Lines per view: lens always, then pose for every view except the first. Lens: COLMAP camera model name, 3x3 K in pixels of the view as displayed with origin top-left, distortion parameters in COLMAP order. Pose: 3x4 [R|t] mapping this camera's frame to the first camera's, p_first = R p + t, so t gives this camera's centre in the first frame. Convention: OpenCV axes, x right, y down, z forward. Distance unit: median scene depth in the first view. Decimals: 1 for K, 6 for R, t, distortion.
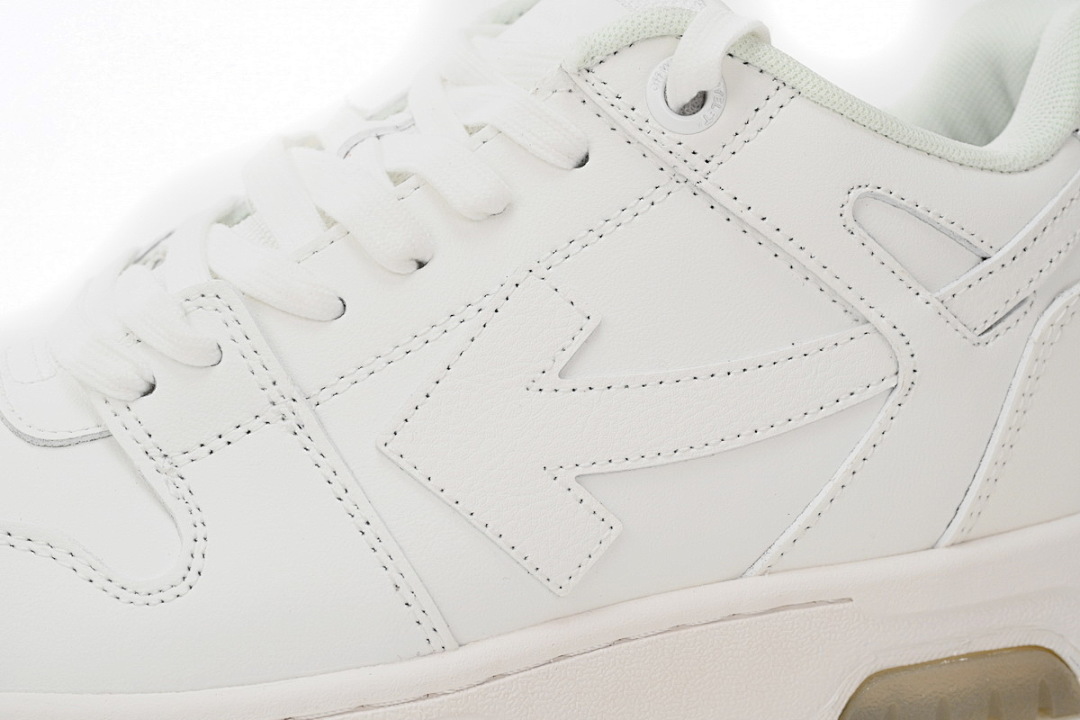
lens RADIAL K [[2425.5, 0, 538.3], [0, 2425.5, 360.9], [0, 0, 1]] dist [0.003379, 0.000000]
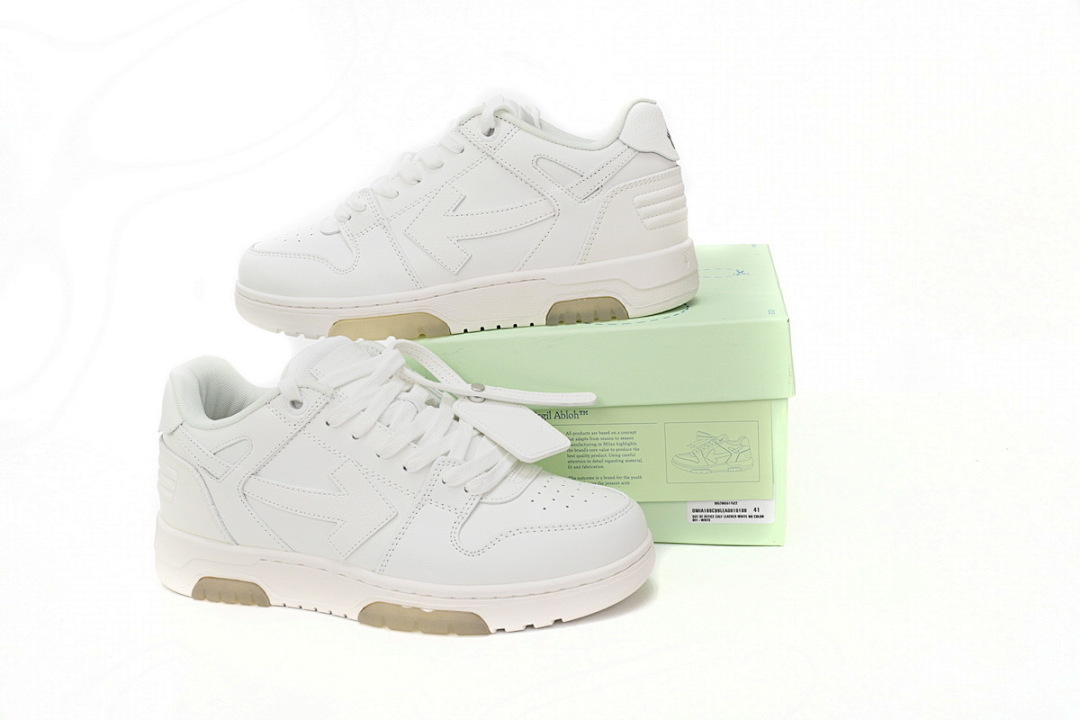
lens RADIAL K [[1166.4, 0, 541.2], [0, 1166.4, 360.3], [0, 0, 1]] dist [-0.012434, 0.000000]
pose [[0.937431, 0.015120, -0.347842, 0.722922], [-0.009353, 0.999790, 0.018253, 0.190503], [0.348045, -0.013858, 0.937375, -0.554972]]
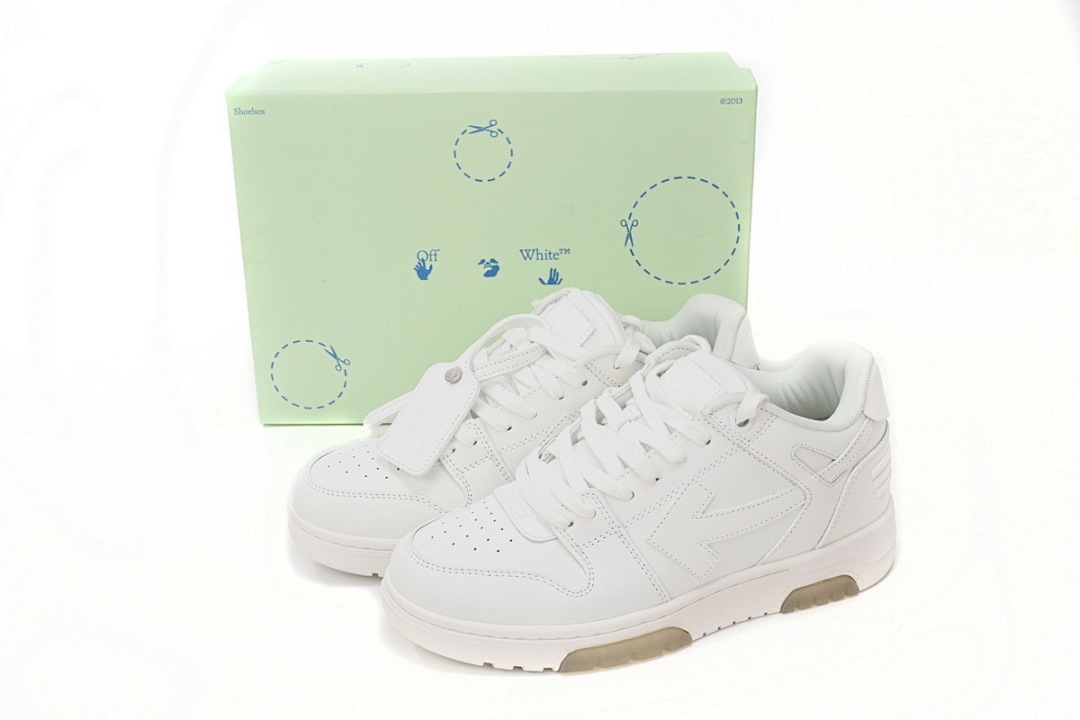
lens RADIAL K [[1408.4, 0, 544.2], [0, 1408.4, 358.5], [0, 0, 1]] dist [-0.012721, 0.000000]
pose [[0.995096, -0.033525, 0.093063, -0.348549], [0.017224, 0.985167, 0.170732, -0.492684], [-0.097406, -0.168292, 0.980913, -0.695507]]
